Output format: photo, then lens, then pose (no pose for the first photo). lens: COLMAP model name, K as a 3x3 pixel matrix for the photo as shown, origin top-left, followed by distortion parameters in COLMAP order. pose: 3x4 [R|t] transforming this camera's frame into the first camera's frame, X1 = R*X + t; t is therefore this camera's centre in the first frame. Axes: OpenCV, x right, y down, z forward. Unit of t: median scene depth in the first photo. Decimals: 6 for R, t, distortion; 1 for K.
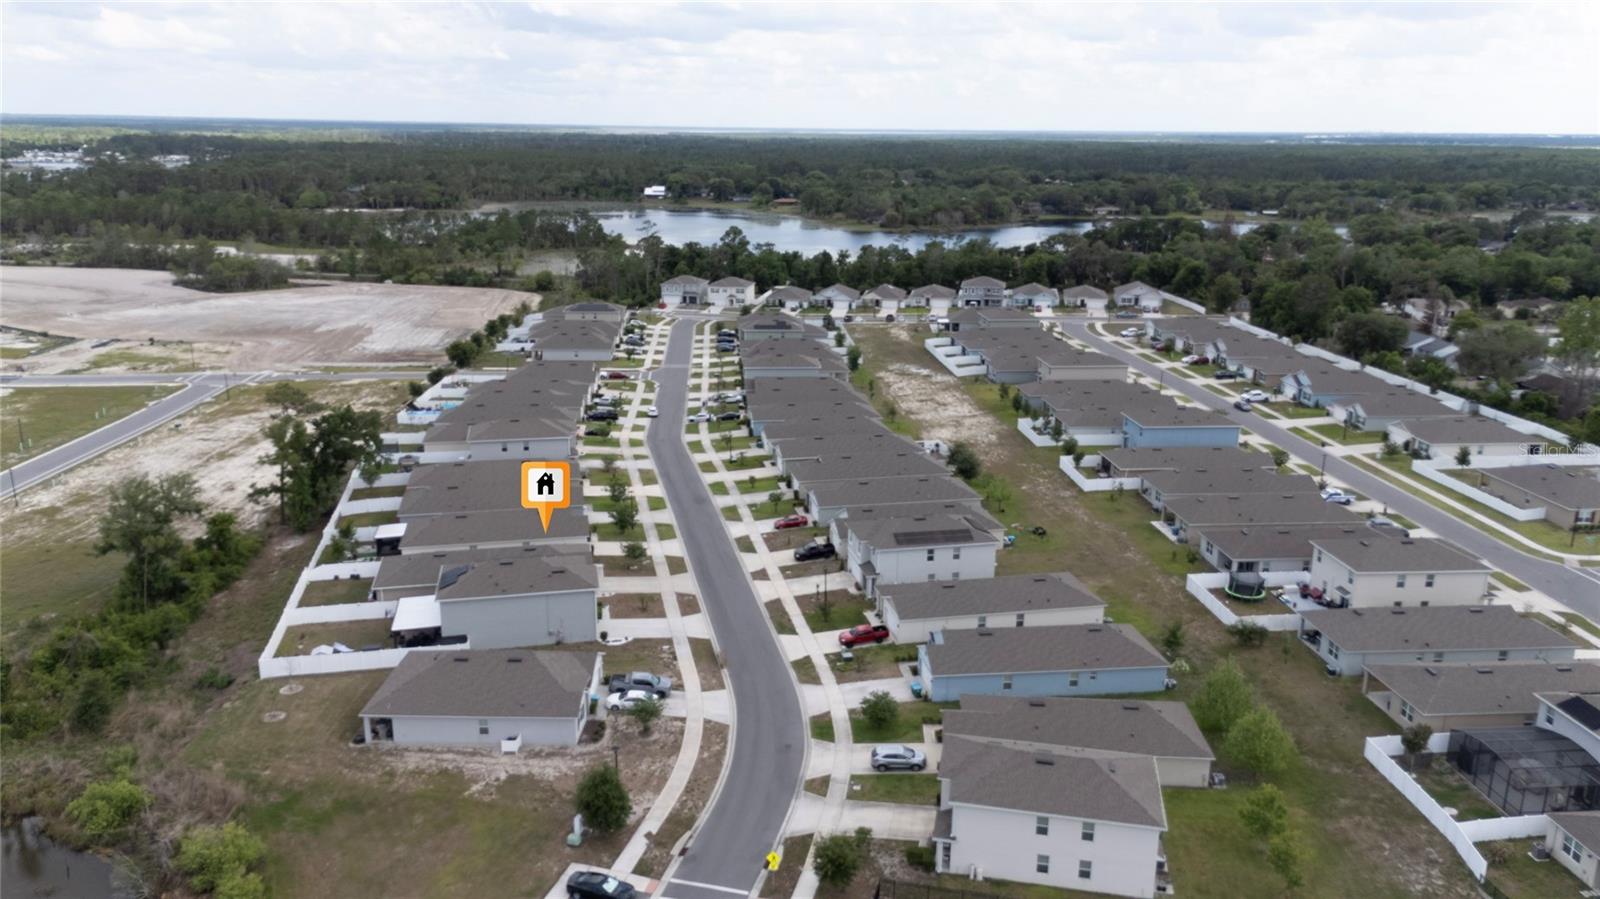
lens RADIAL K [[1157.0, 0, 800.0], [0, 1157.0, 449.5], [0, 0, 1]] dist [0.099591, -0.122882]
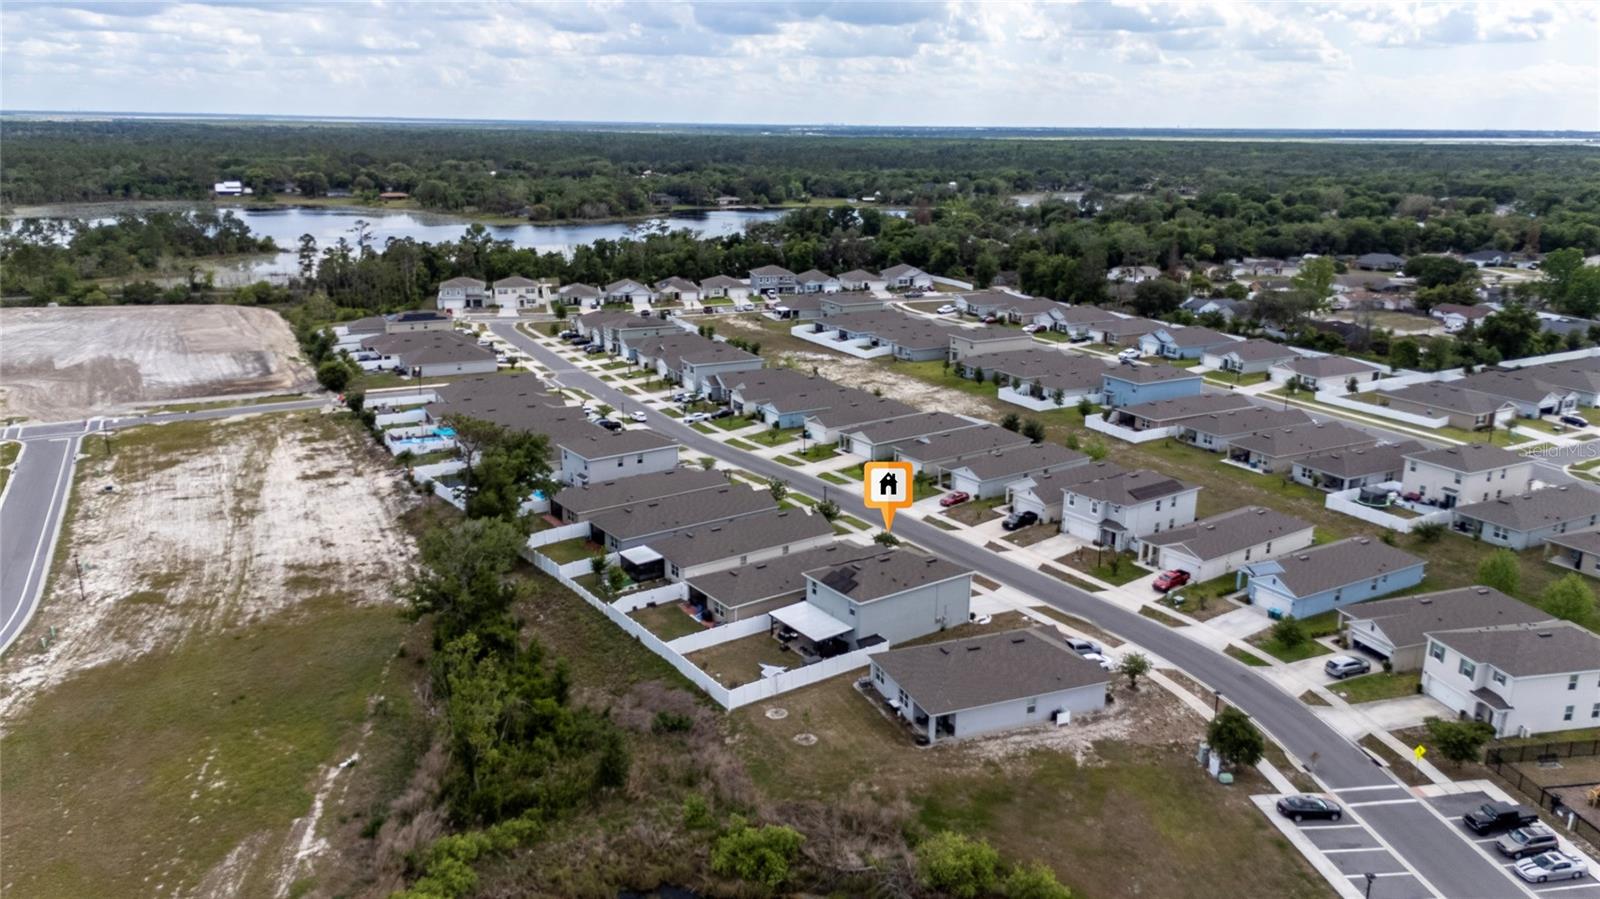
lens RADIAL K [[1157.0, 0, 800.0], [0, 1157.0, 449.5], [0, 0, 1]] dist [0.099591, -0.122882]
pose [[0.918902, -0.107549, 0.379543, -0.422627], [0.104584, 0.994108, 0.028489, -0.021286], [-0.380370, 0.013515, 0.924736, 0.057123]]
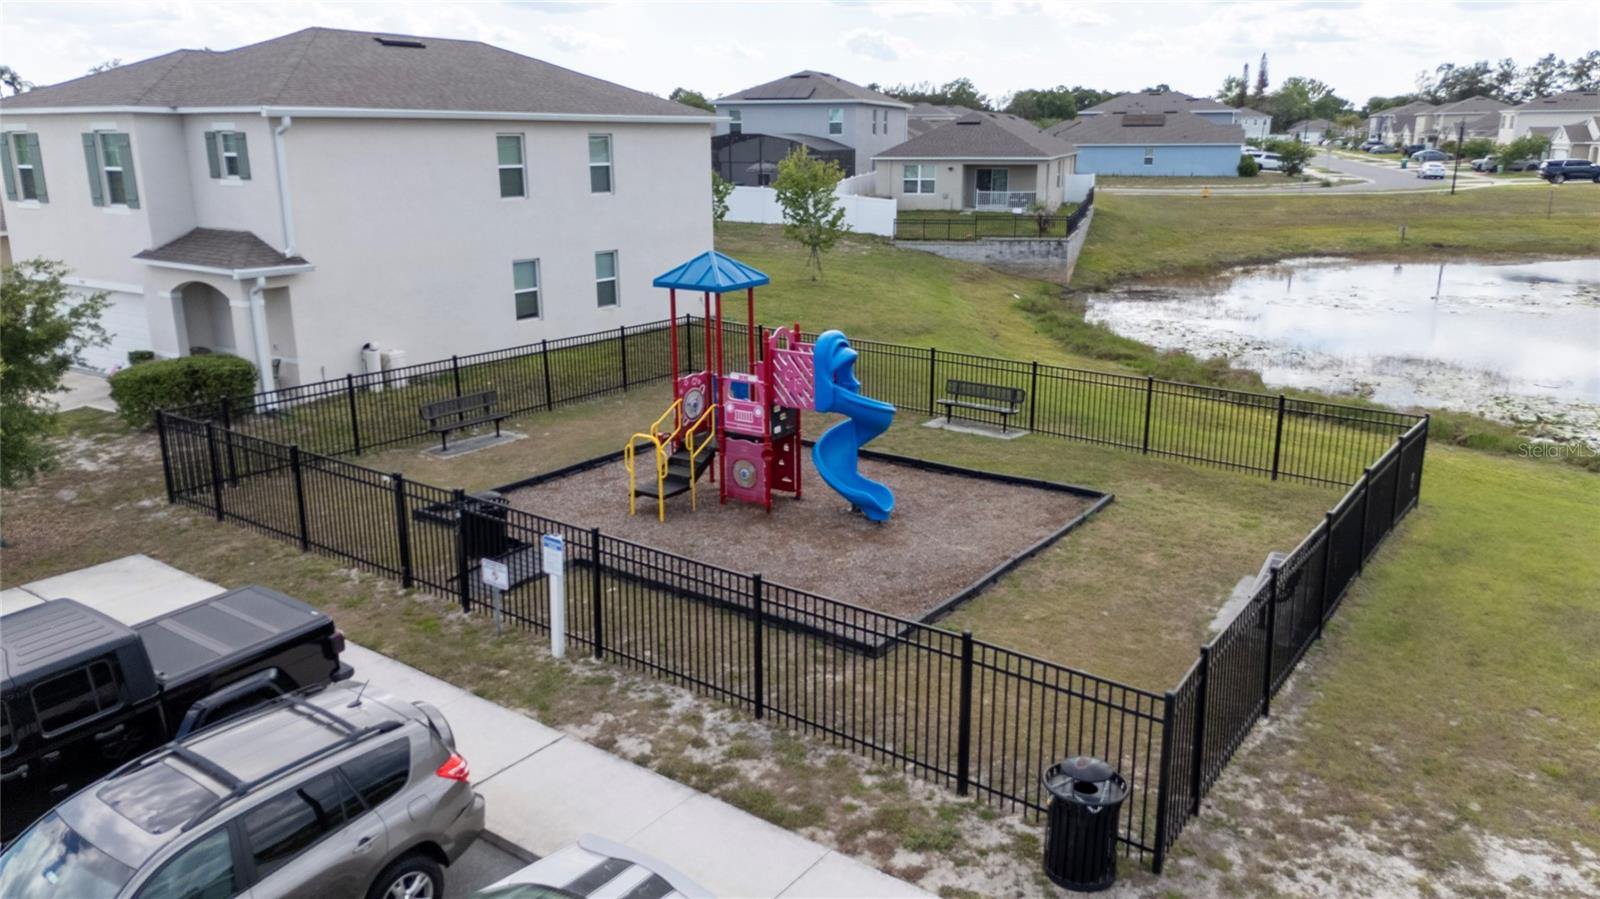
lens RADIAL K [[1157.0, 0, 800.0], [0, 1157.0, 449.5], [0, 0, 1]] dist [0.099591, -0.122882]
pose [[0.384187, -0.241110, 0.891216, -0.036902], [0.248100, 0.956753, 0.151888, 0.154235], [-0.889295, 0.162758, 0.427392, 0.329017]]
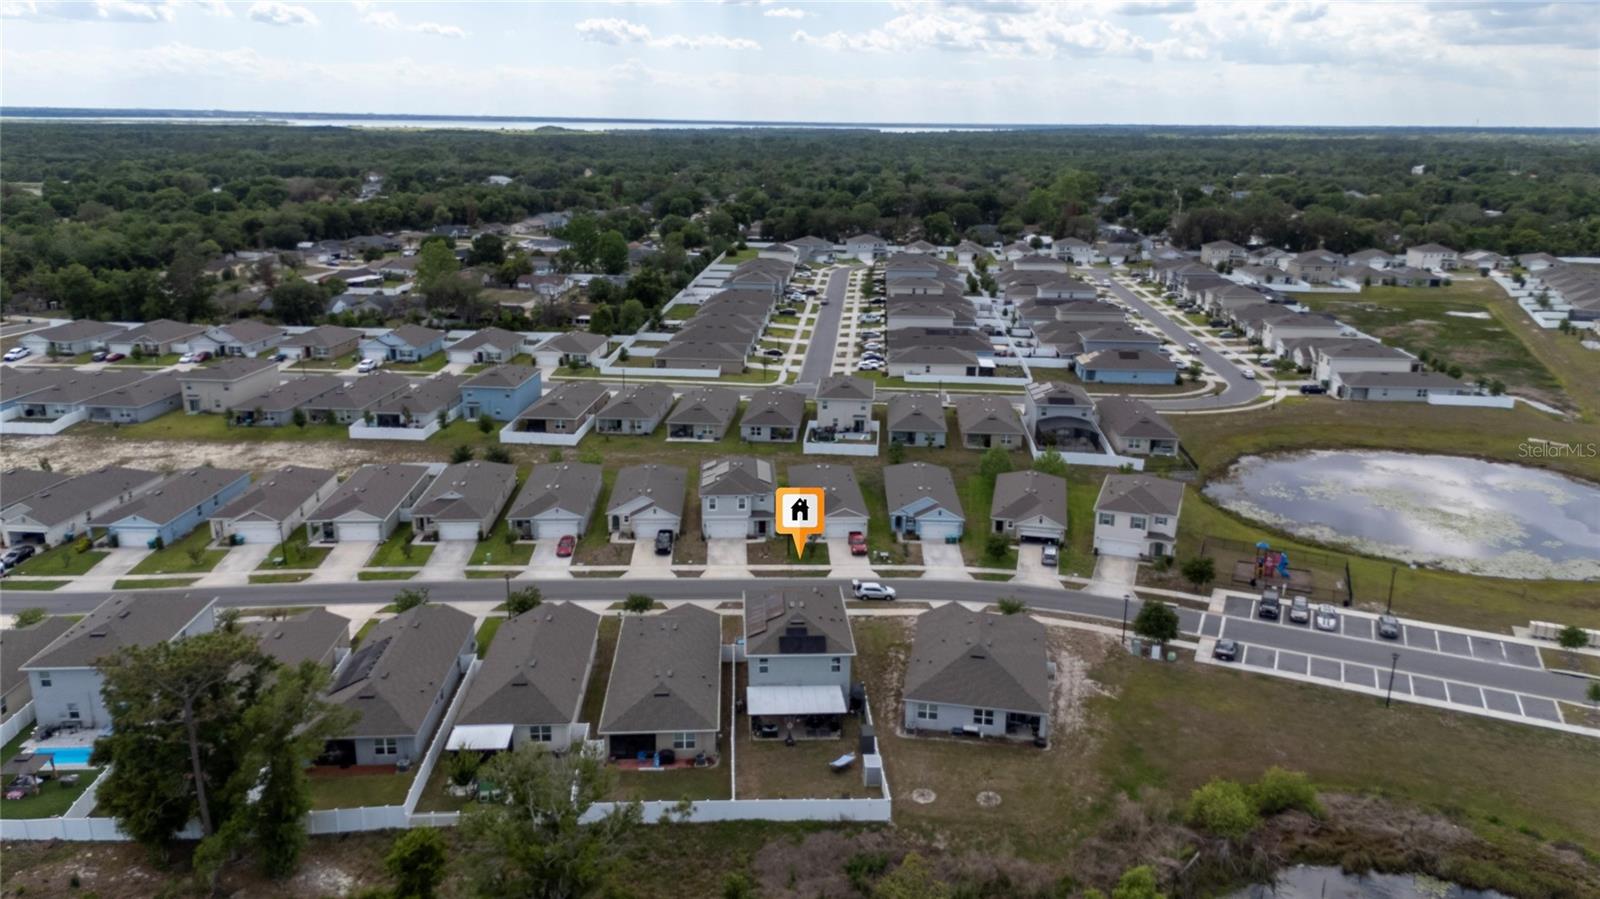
lens RADIAL K [[1157.0, 0, 800.0], [0, 1157.0, 449.5], [0, 0, 1]] dist [0.099591, -0.122882]
pose [[0.158739, -0.277991, 0.947377, -0.657872], [0.252566, 0.939050, 0.233229, -0.140205], [-0.954470, 0.202253, 0.219275, 0.476135]]
